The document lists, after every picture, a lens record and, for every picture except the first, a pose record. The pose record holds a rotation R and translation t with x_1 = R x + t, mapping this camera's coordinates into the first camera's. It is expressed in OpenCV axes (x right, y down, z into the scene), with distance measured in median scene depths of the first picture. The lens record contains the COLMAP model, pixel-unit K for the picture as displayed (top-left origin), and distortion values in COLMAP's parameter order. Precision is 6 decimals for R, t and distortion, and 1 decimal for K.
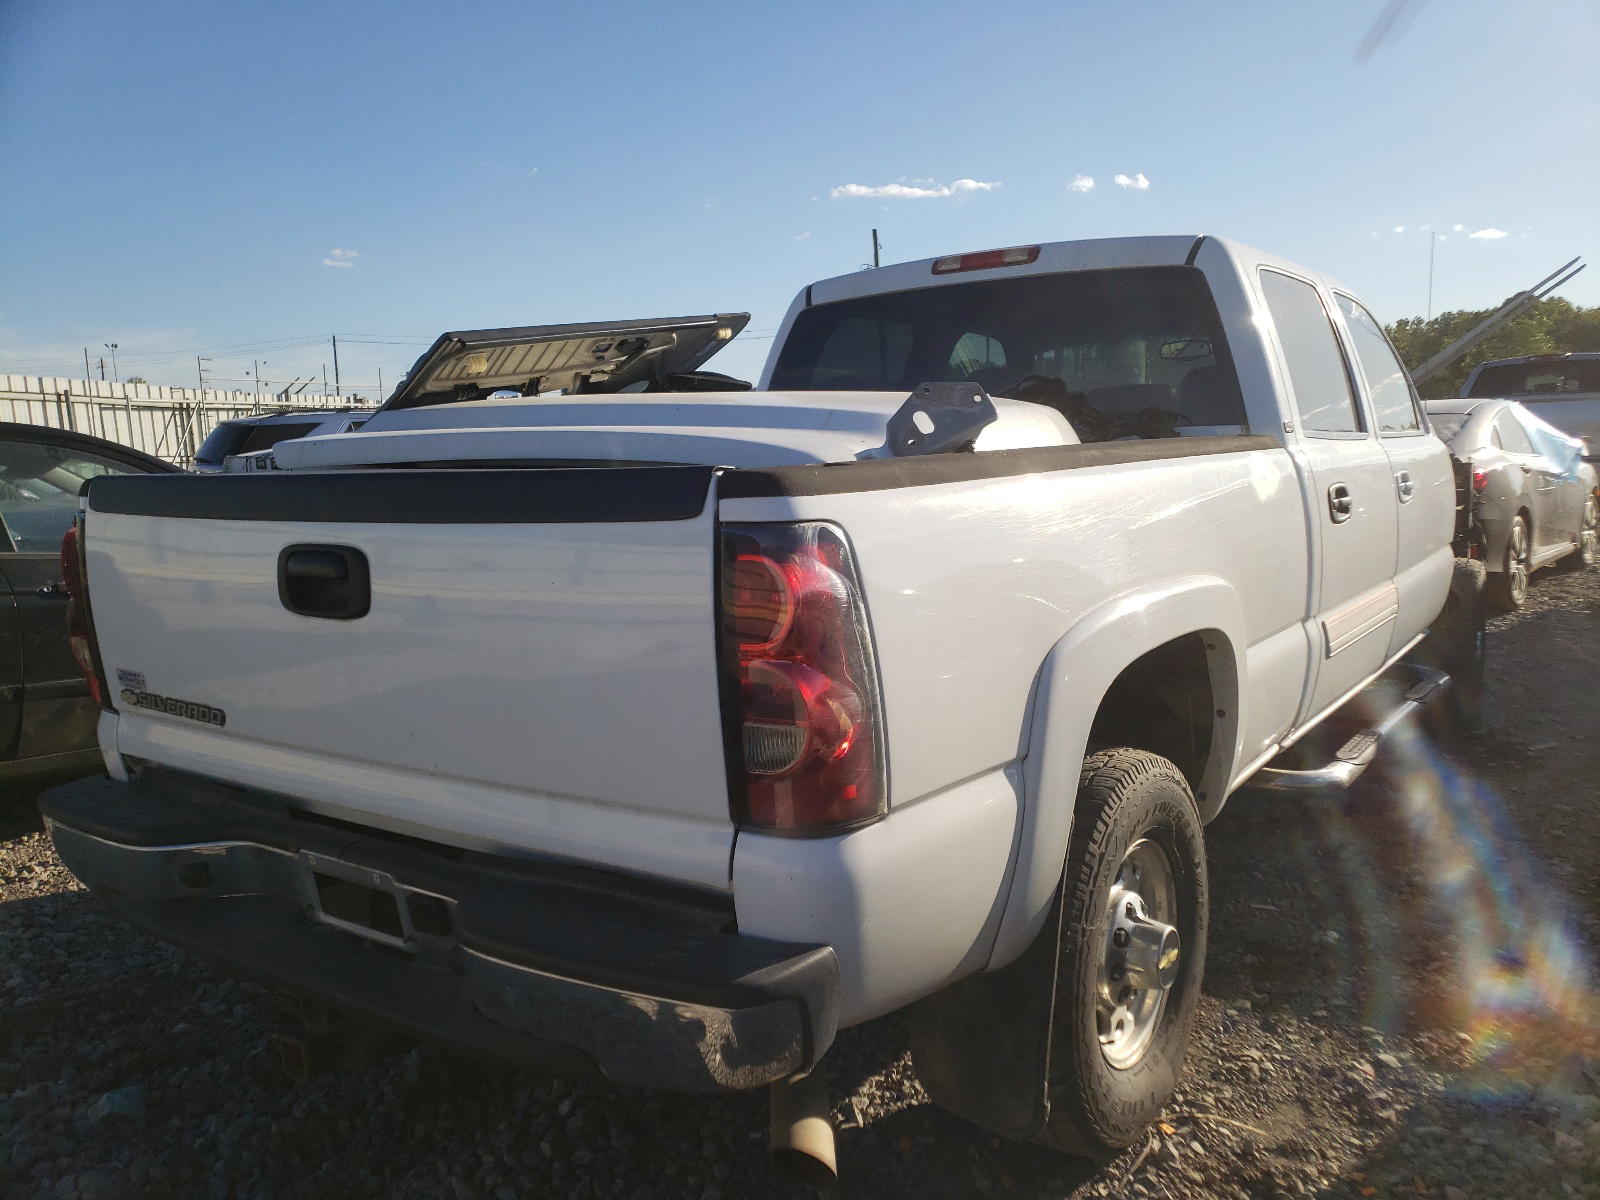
lens RADIAL K [[1228.9, 0, 800.0], [0, 1228.9, 600.0], [0, 0, 1]] dist [0.046735, -0.000557]
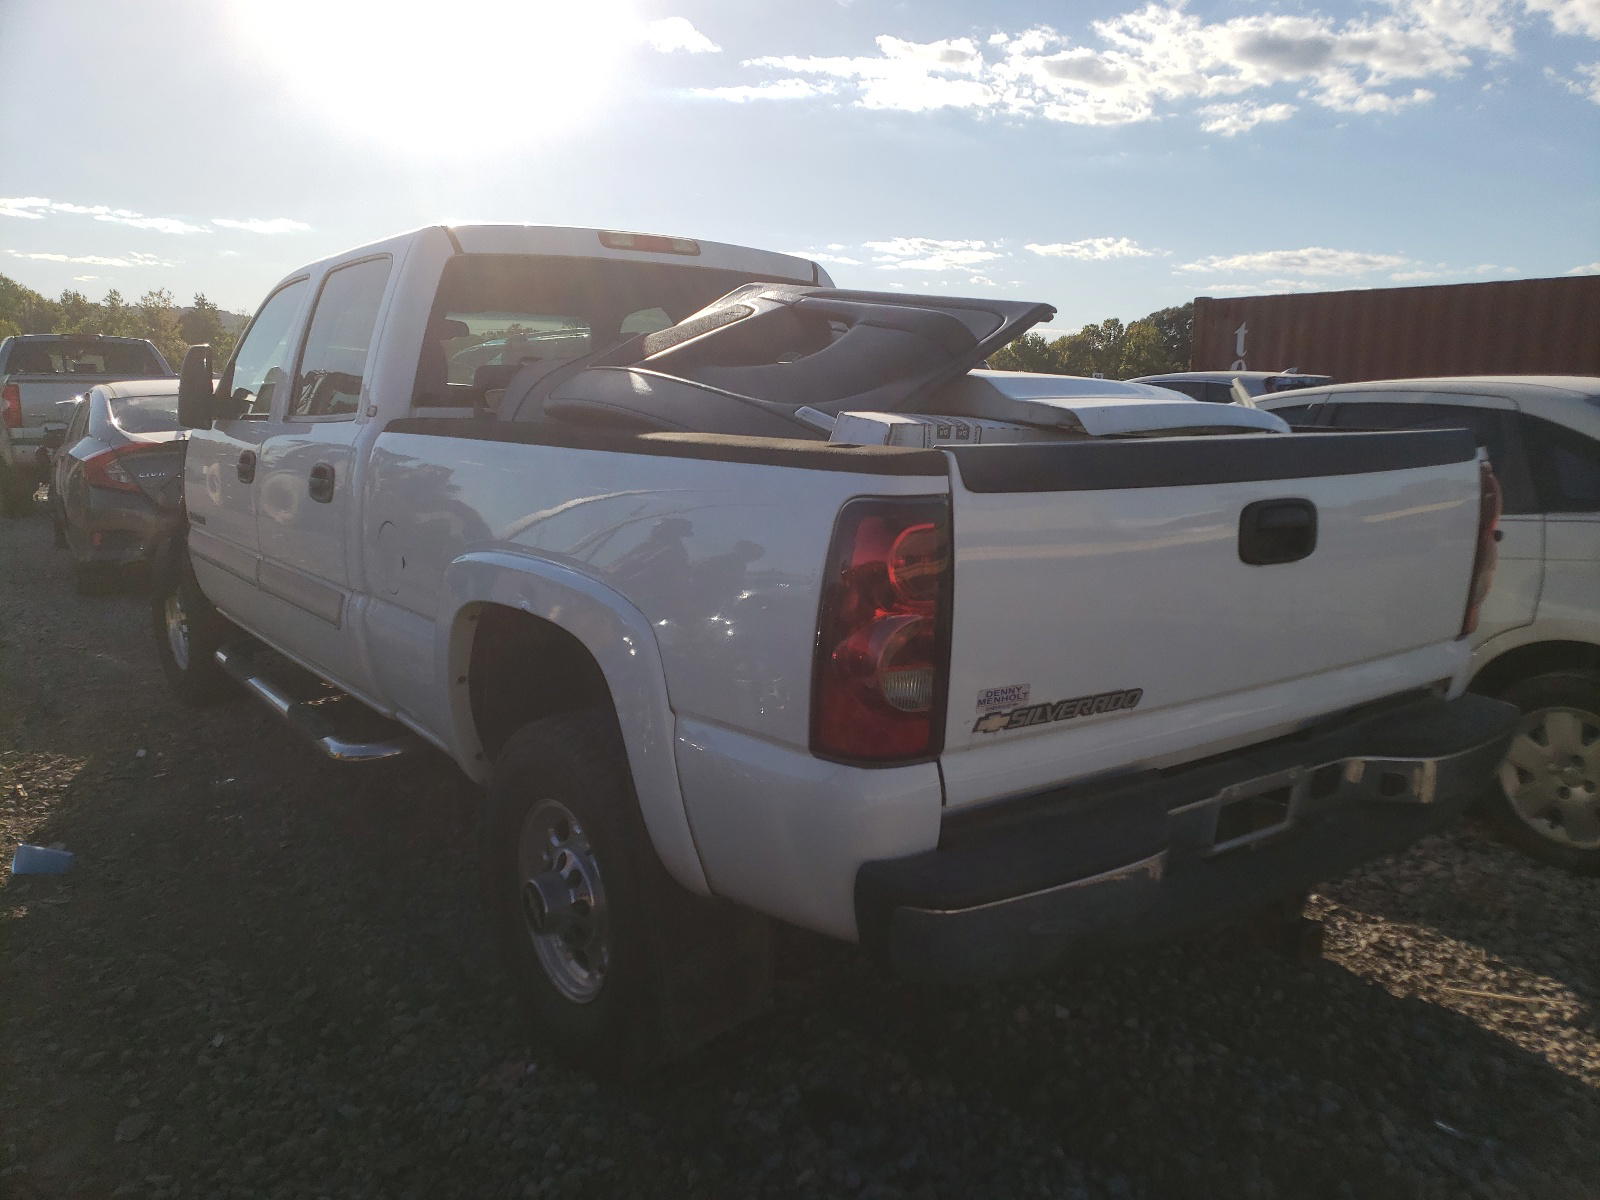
lens RADIAL K [[1228.9, 0, 800.0], [0, 1228.9, 600.0], [0, 0, 1]] dist [0.046735, -0.000557]
pose [[0.320909, -0.122992, 0.939090, -1.333487], [0.104712, 0.990061, 0.093885, -0.089481], [-0.941304, 0.068205, 0.330598, 0.859662]]
